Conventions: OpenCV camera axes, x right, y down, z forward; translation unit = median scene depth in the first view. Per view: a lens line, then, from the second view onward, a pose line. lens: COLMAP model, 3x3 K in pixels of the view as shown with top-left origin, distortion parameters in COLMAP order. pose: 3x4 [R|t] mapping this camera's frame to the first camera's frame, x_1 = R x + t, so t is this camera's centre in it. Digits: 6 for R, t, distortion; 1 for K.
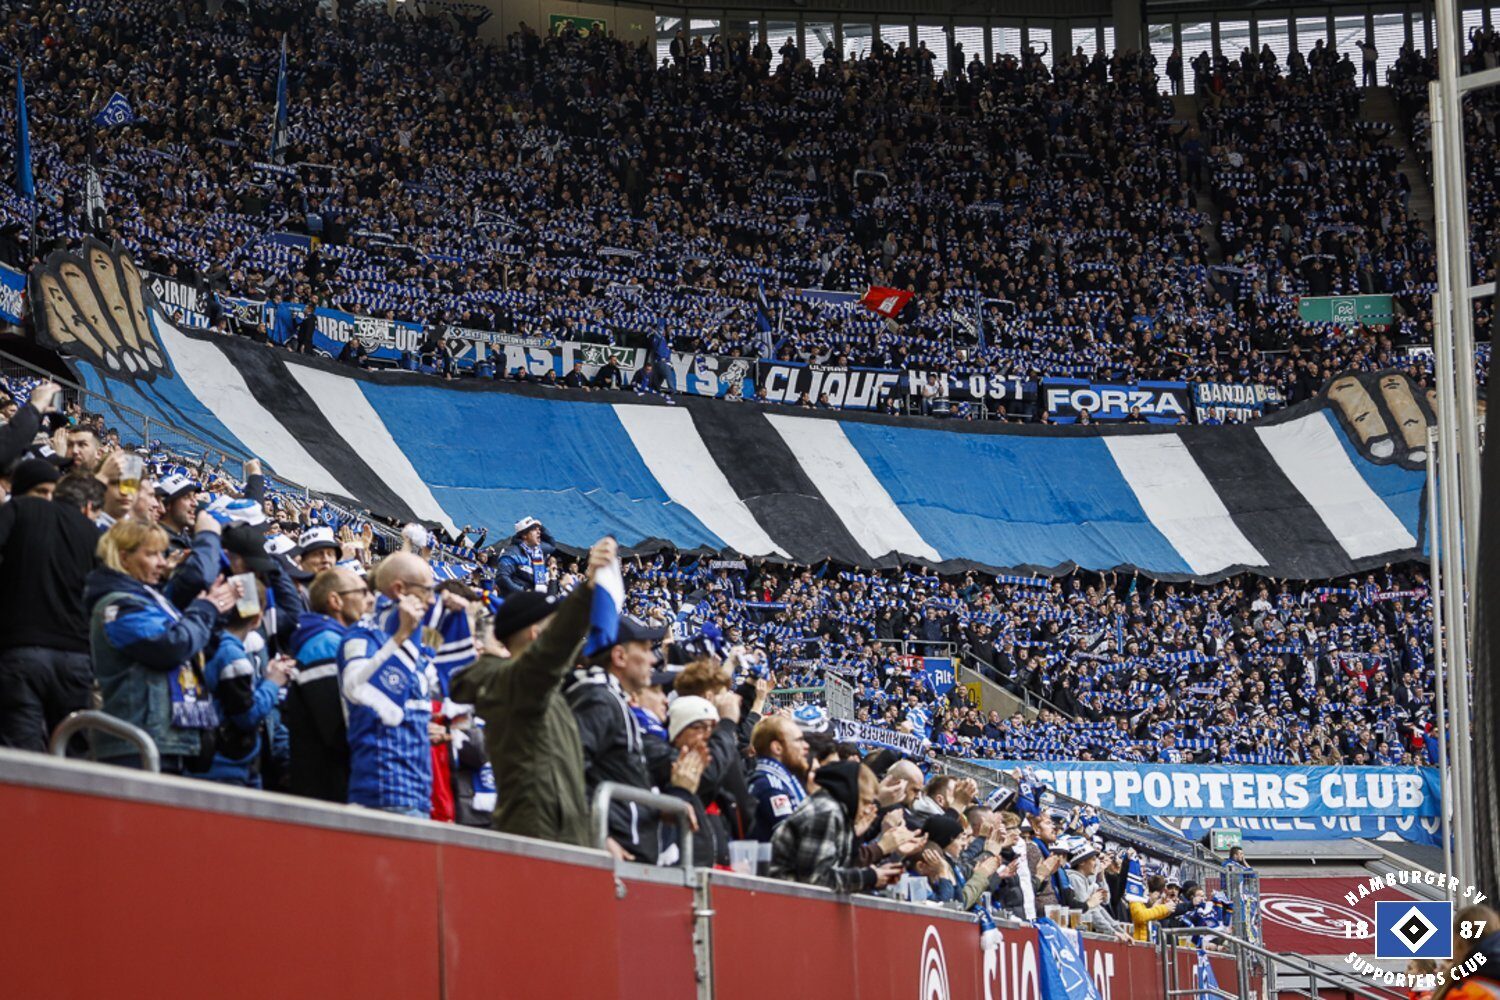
lens RADIAL K [[3442.1, 0, 746.4], [0, 3442.1, 444.4], [0, 0, 1]] dist [-0.026424, 0.006822]
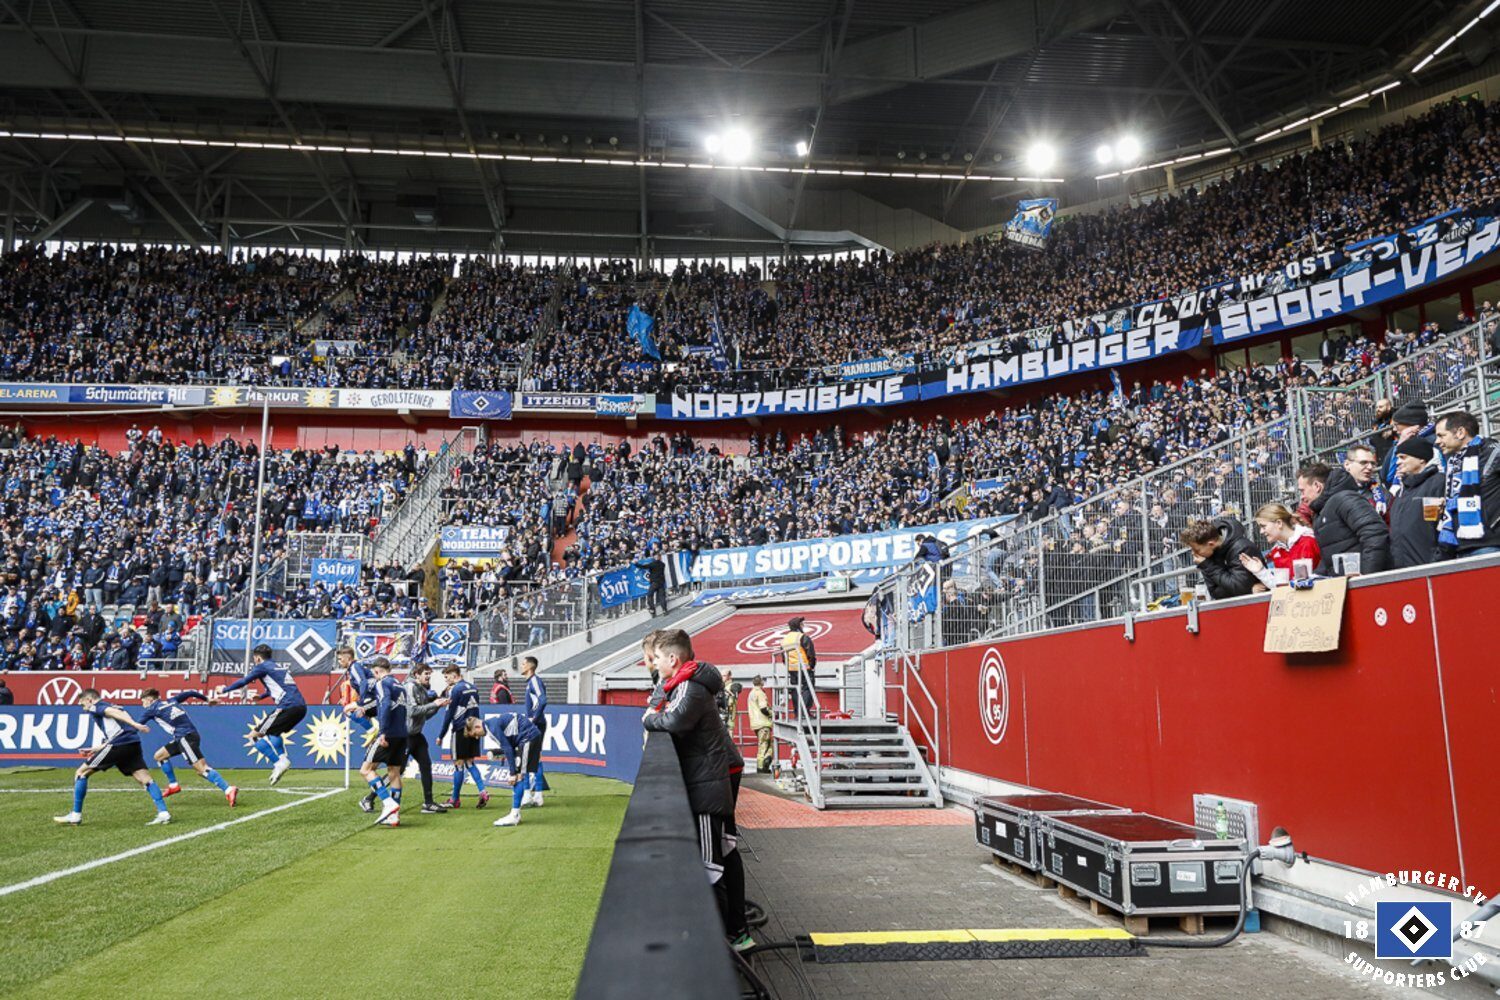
lens RADIAL K [[1094.6, 0, 733.1], [0, 1094.6, 482.4], [0, 0, 1]] dist [-0.002428, -0.004079]
pose [[0.253948, -0.155419, -0.954649, 0.462046], [0.147183, 0.981720, -0.120673, 0.097998], [0.955954, -0.109863, 0.272181, 0.672090]]
